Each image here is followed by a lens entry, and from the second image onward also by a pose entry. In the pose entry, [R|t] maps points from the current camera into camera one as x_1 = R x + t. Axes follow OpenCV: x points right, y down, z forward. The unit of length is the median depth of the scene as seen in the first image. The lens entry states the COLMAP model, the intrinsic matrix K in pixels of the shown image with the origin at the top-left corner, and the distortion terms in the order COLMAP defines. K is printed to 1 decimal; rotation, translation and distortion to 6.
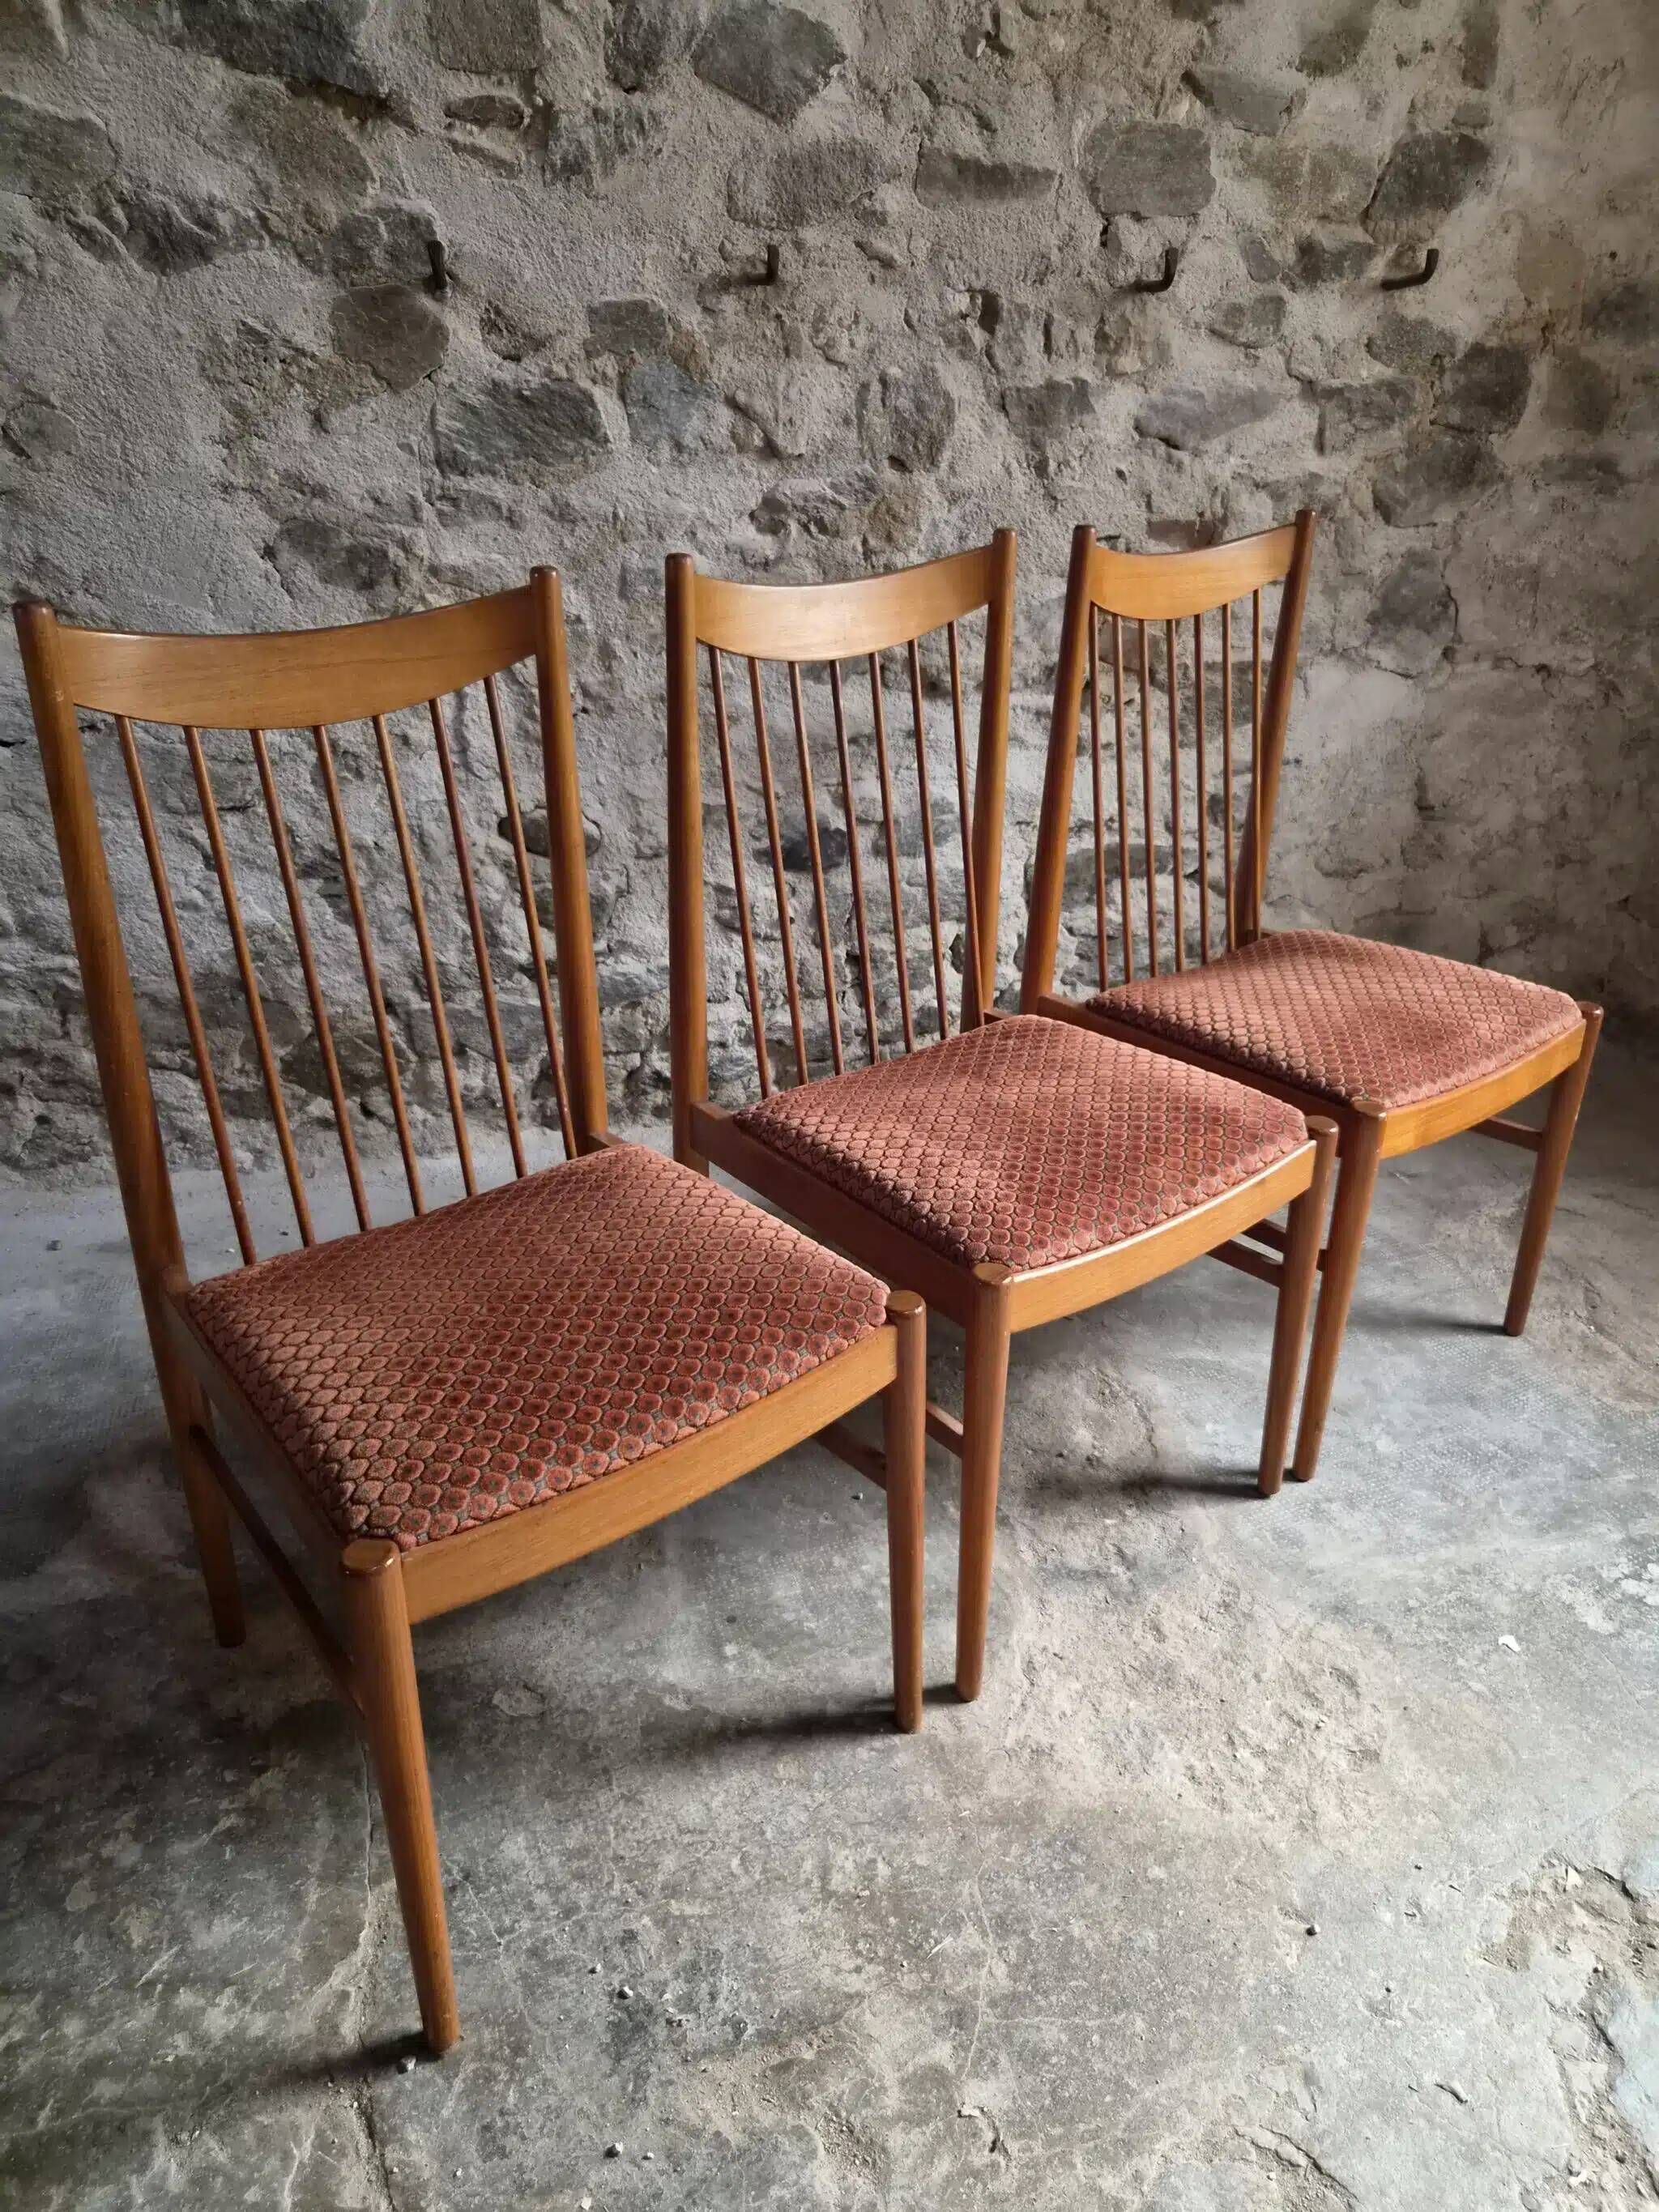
lens RADIAL K [[1507.6, 0, 833.0], [0, 1507.6, 1113.9], [0, 0, 1]] dist [0.056977, -0.046588]
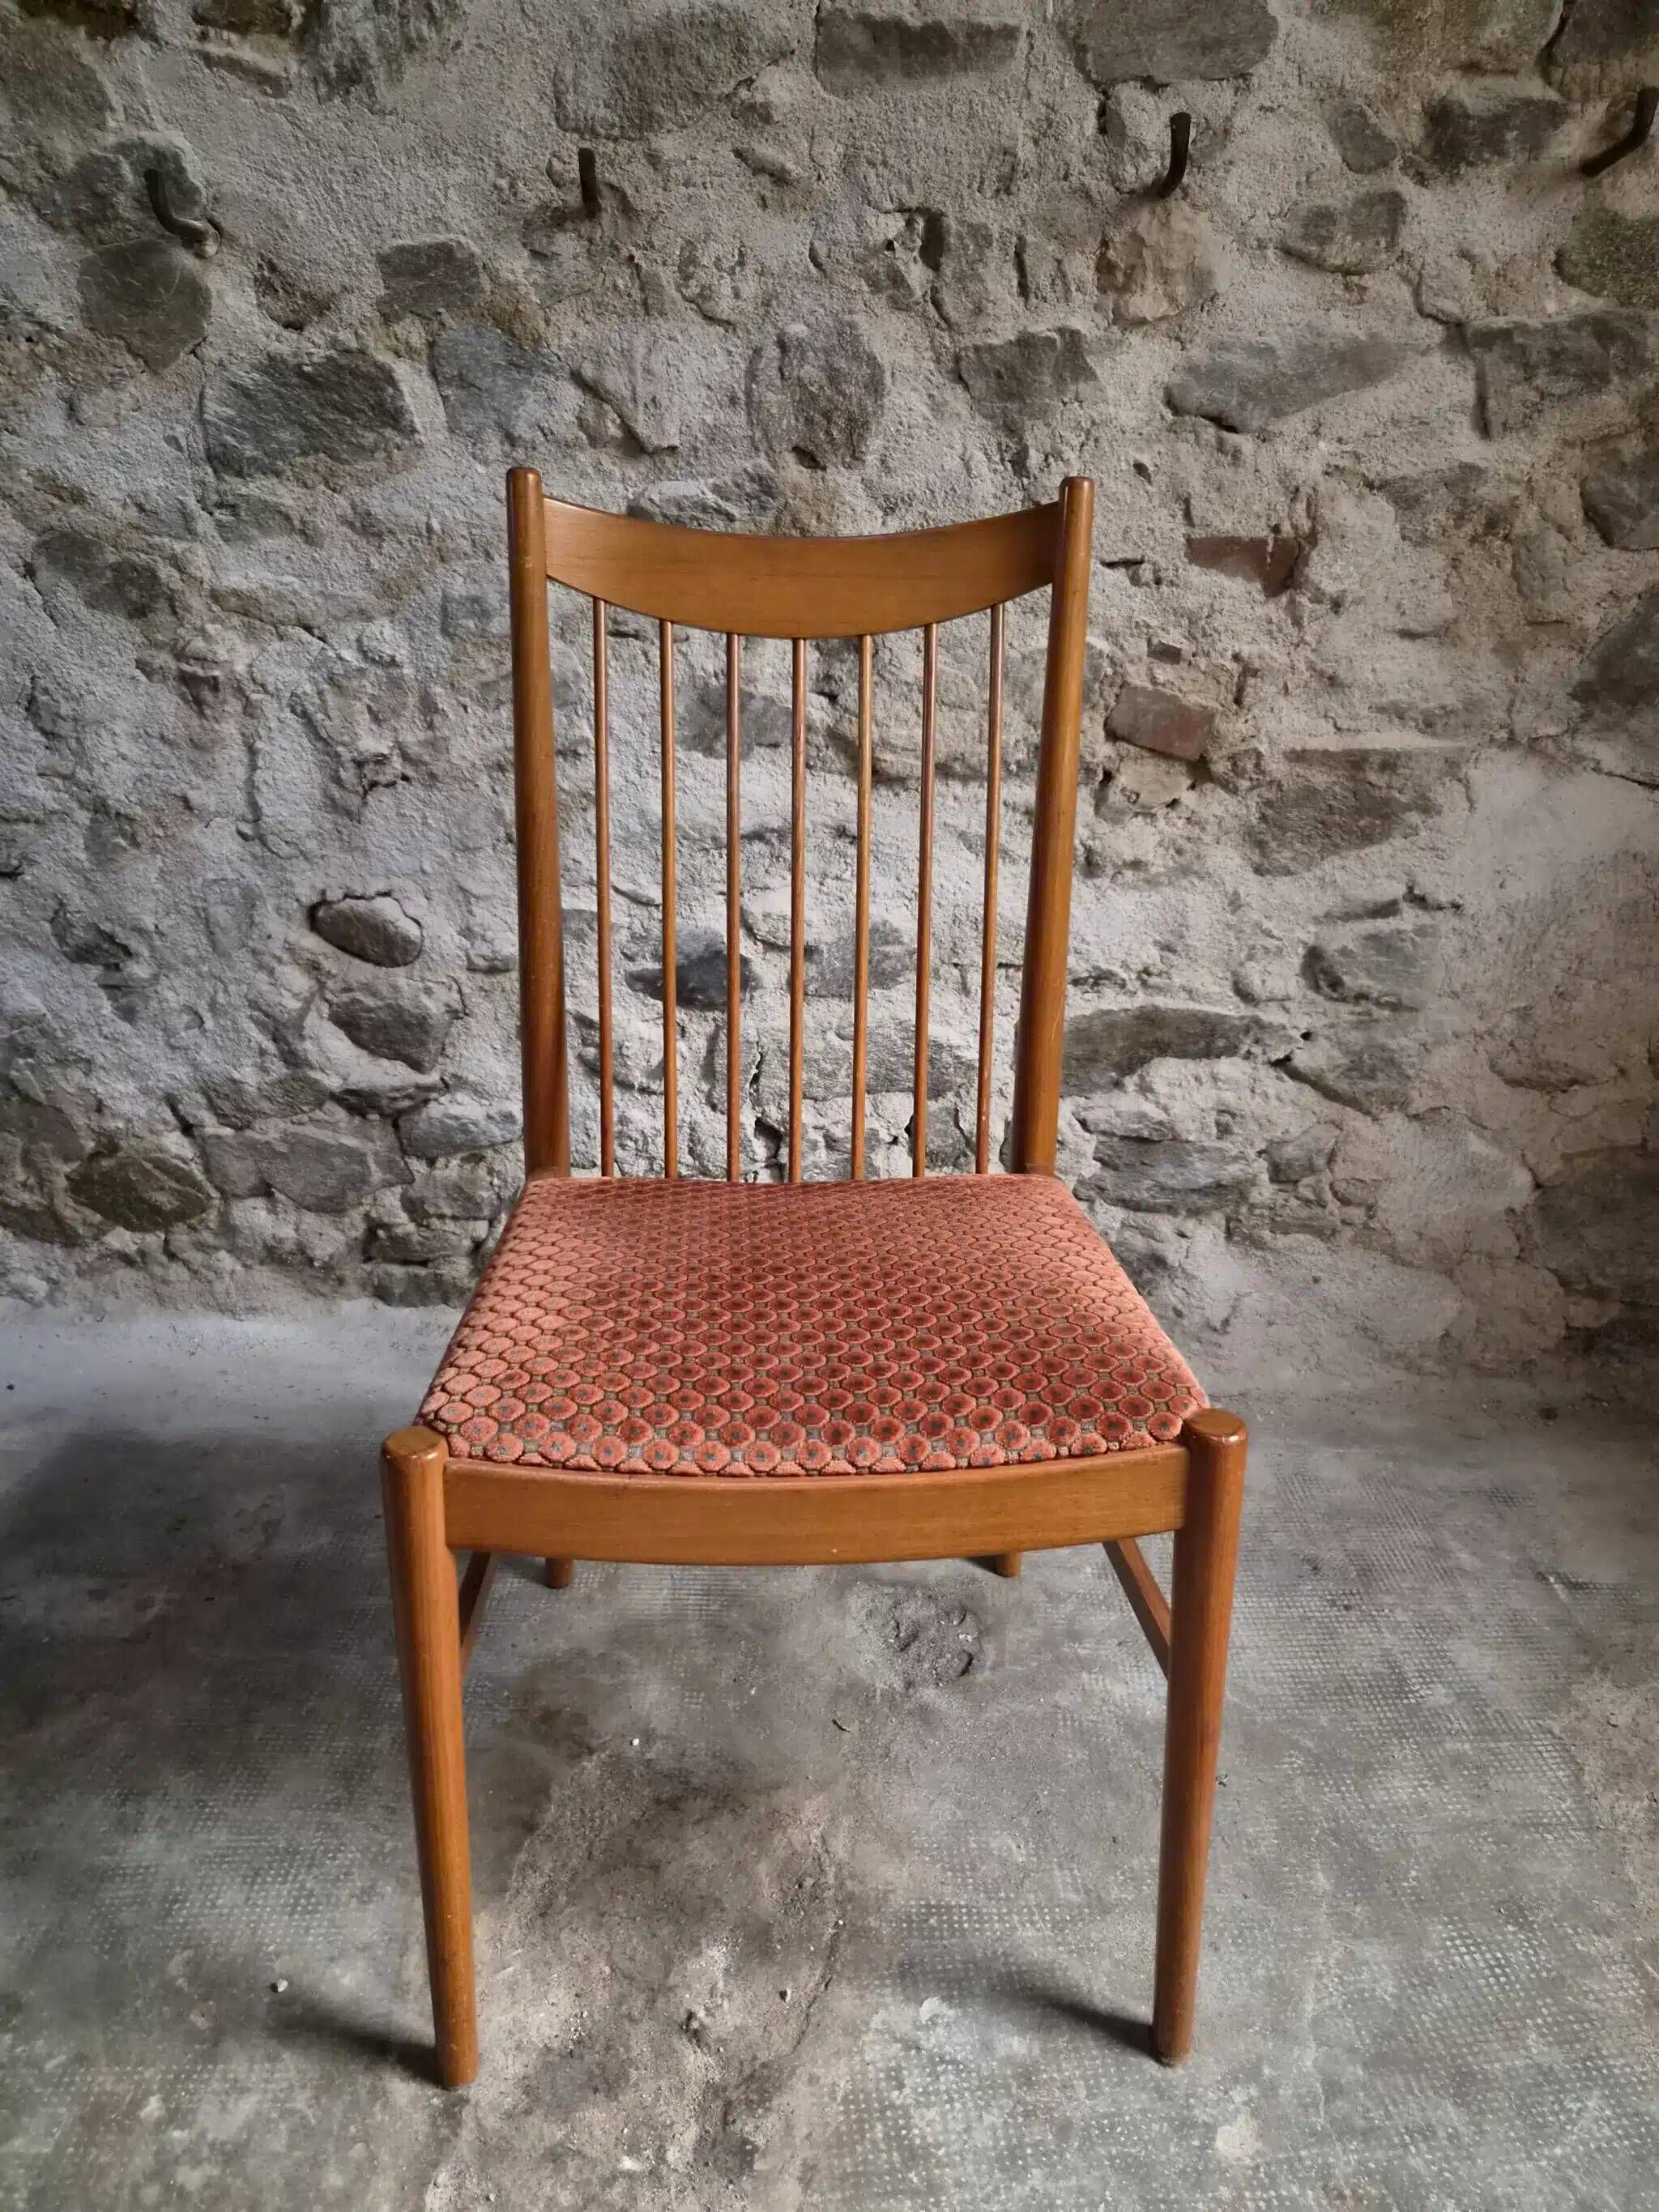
lens RADIAL K [[1507.6, 0, 817.8], [0, 1507.6, 1120.4], [0, 0, 1]] dist [0.056977, -0.046588]
pose [[0.940876, 0.103113, -0.322676, 0.324654], [-0.134965, 0.987785, -0.077886, -0.063190], [0.310703, 0.116831, 0.943300, 0.369670]]
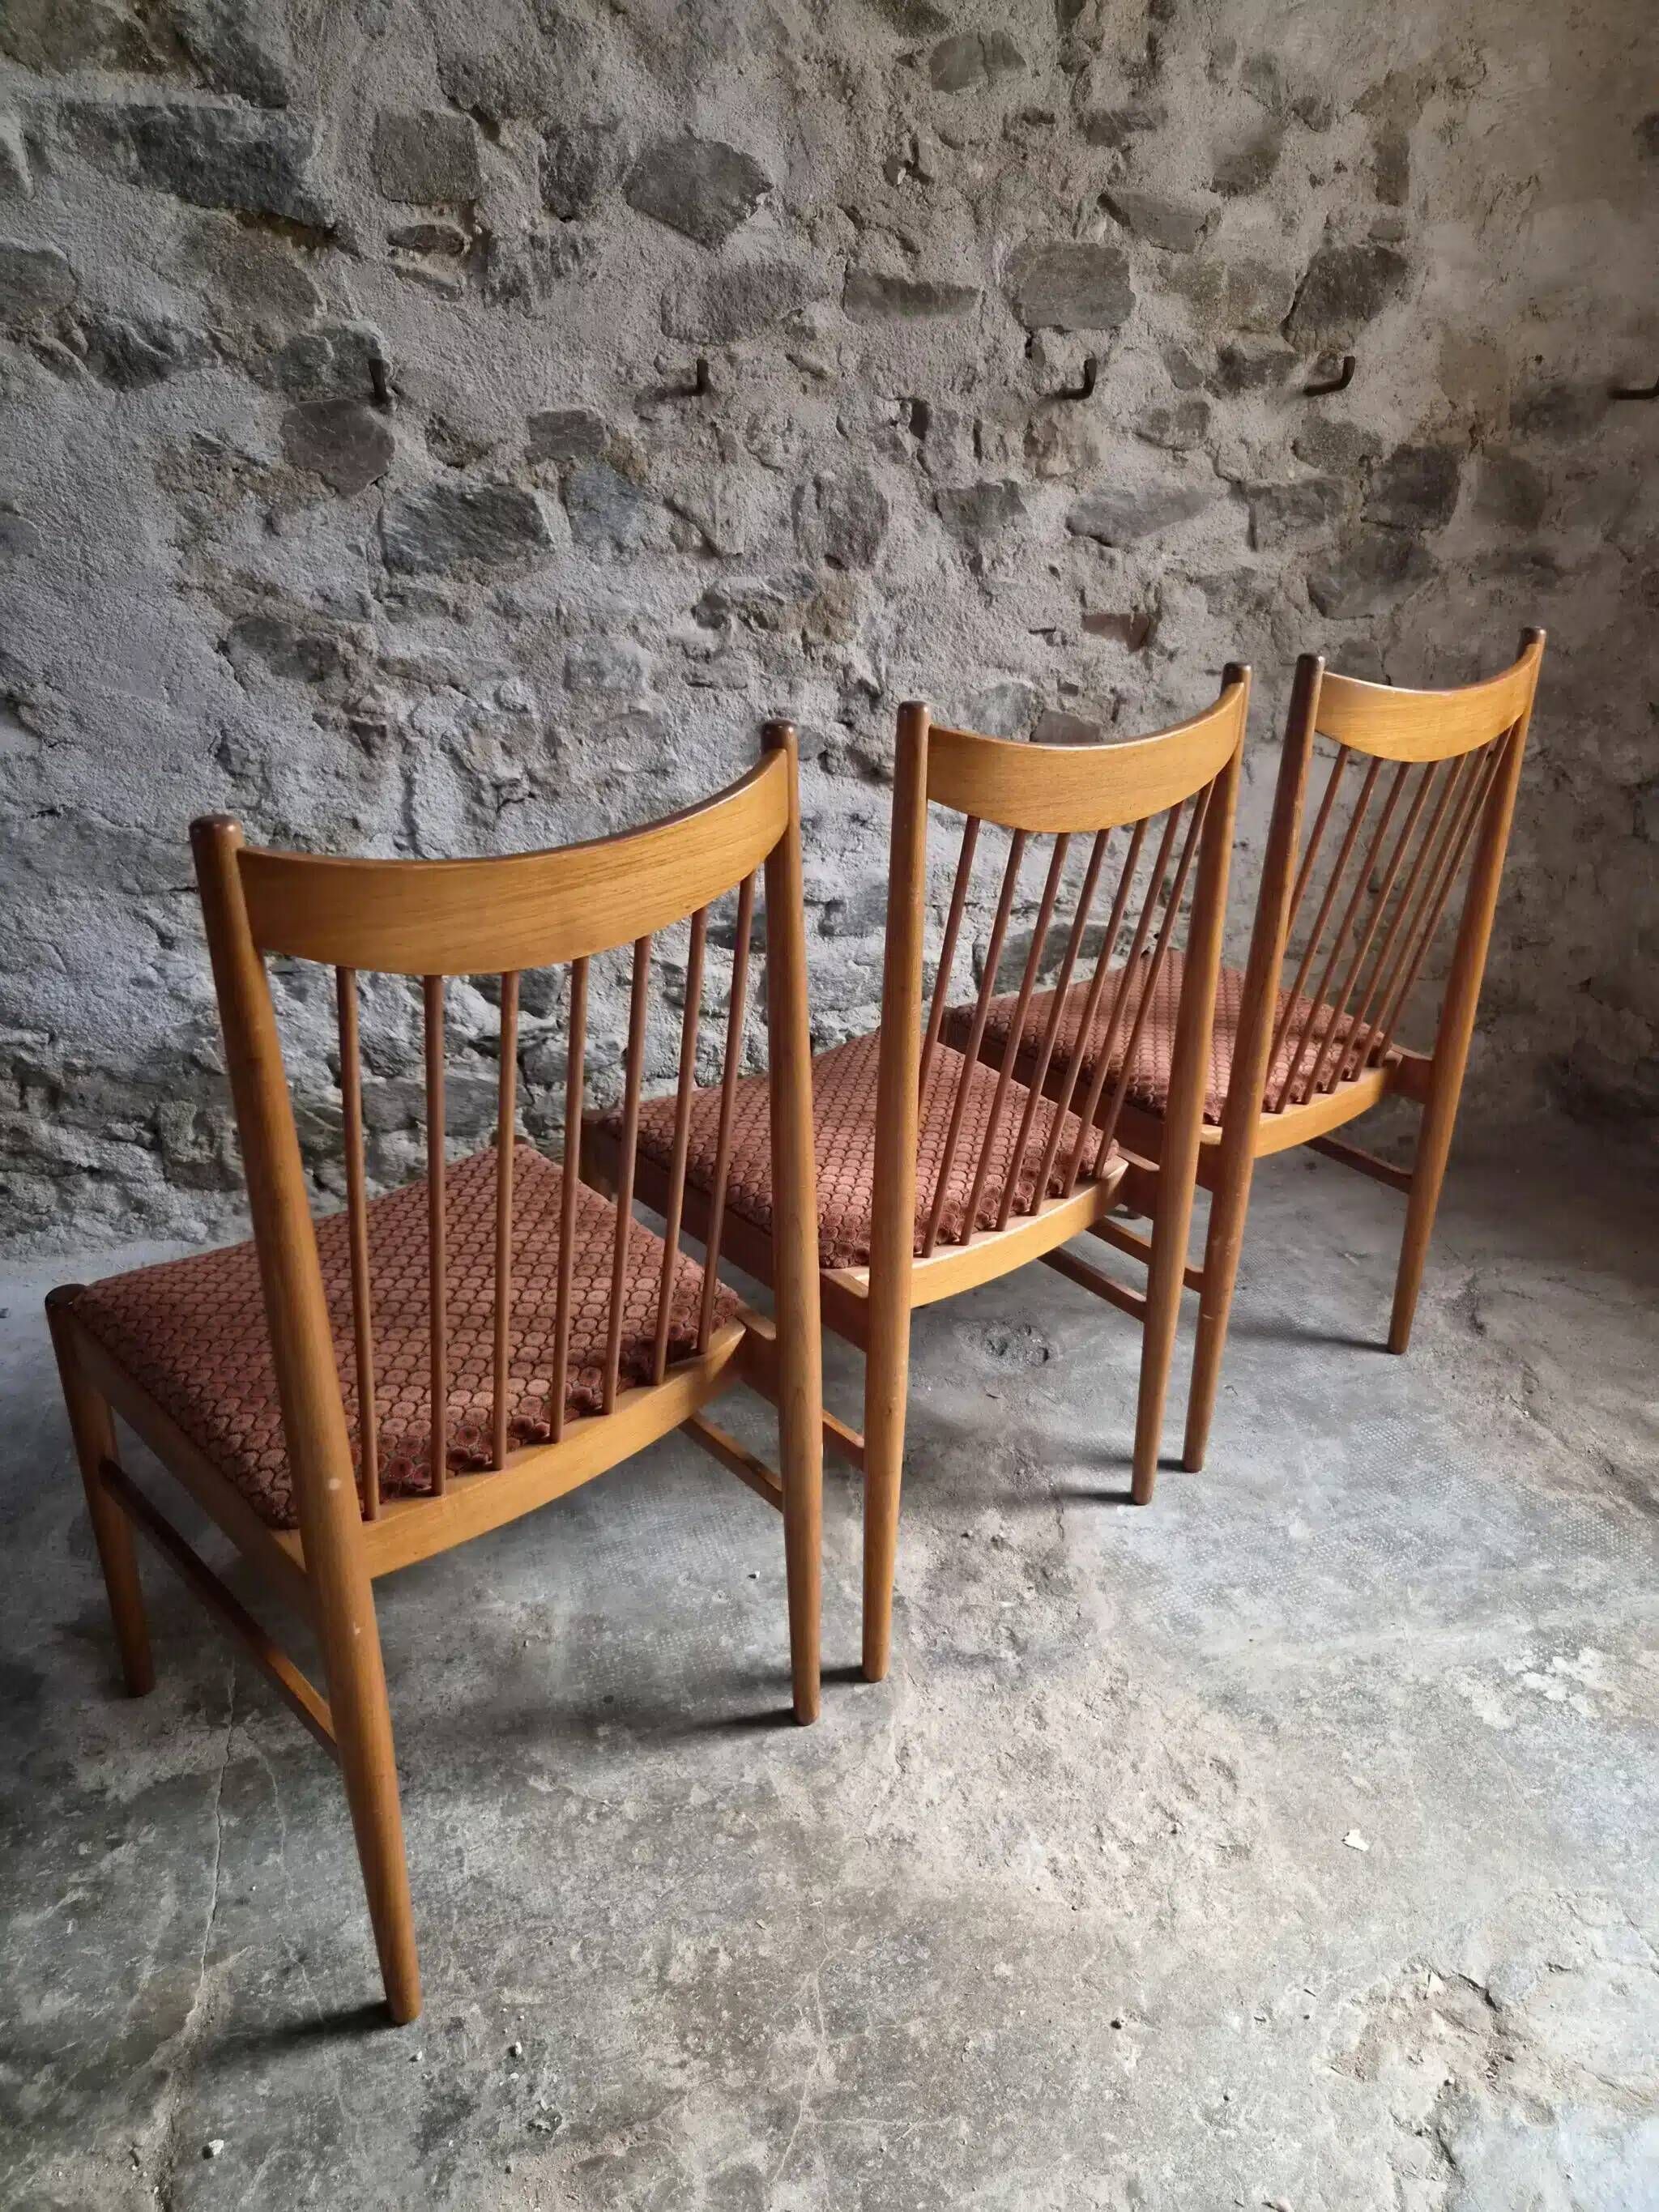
lens RADIAL K [[1507.6, 0, 848.1], [0, 1507.6, 1096.9], [0, 0, 1]] dist [0.056977, -0.046588]
pose [[0.999480, 0.005868, -0.031692, 0.090371], [-0.007795, 0.998105, -0.061033, -0.000165], [0.031274, 0.061249, 0.997632, -0.009143]]
